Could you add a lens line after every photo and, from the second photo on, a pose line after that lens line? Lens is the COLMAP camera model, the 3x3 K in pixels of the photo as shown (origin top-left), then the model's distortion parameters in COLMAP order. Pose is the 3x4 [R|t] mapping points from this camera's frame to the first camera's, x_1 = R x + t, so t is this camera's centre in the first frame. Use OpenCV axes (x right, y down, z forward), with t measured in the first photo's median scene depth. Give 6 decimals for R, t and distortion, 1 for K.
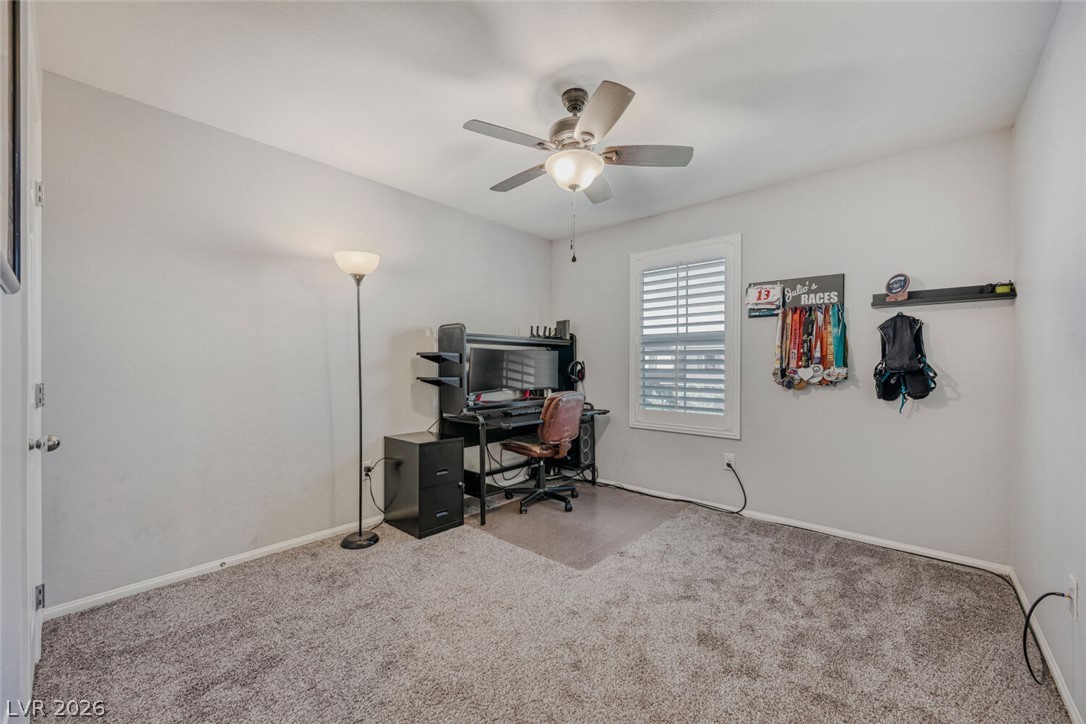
lens RADIAL K [[425.3, 0, 544.9], [0, 425.3, 363.2], [0, 0, 1]] dist [-0.001994, -0.000203]
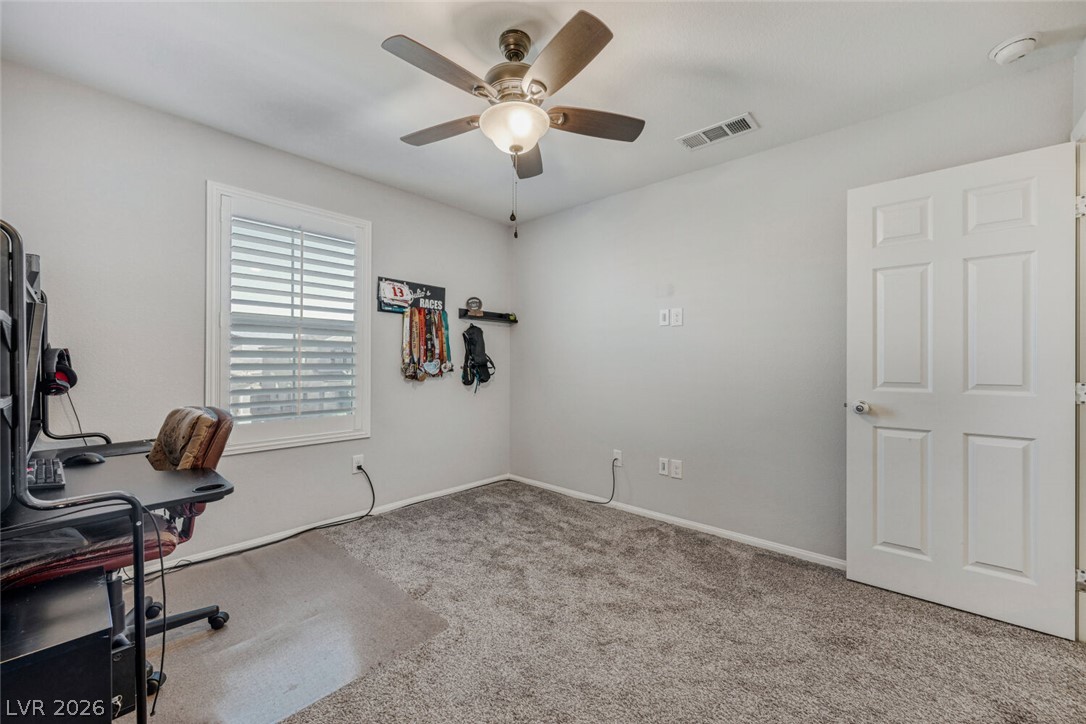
lens RADIAL K [[425.3, 0, 544.9], [0, 425.3, 363.2], [0, 0, 1]] dist [-0.001994, -0.000203]
pose [[0.010838, -0.003934, 0.999934, -0.551224], [-0.010580, 0.999936, 0.004048, 0.005503], [-0.999885, -0.010623, 0.010796, 0.669227]]
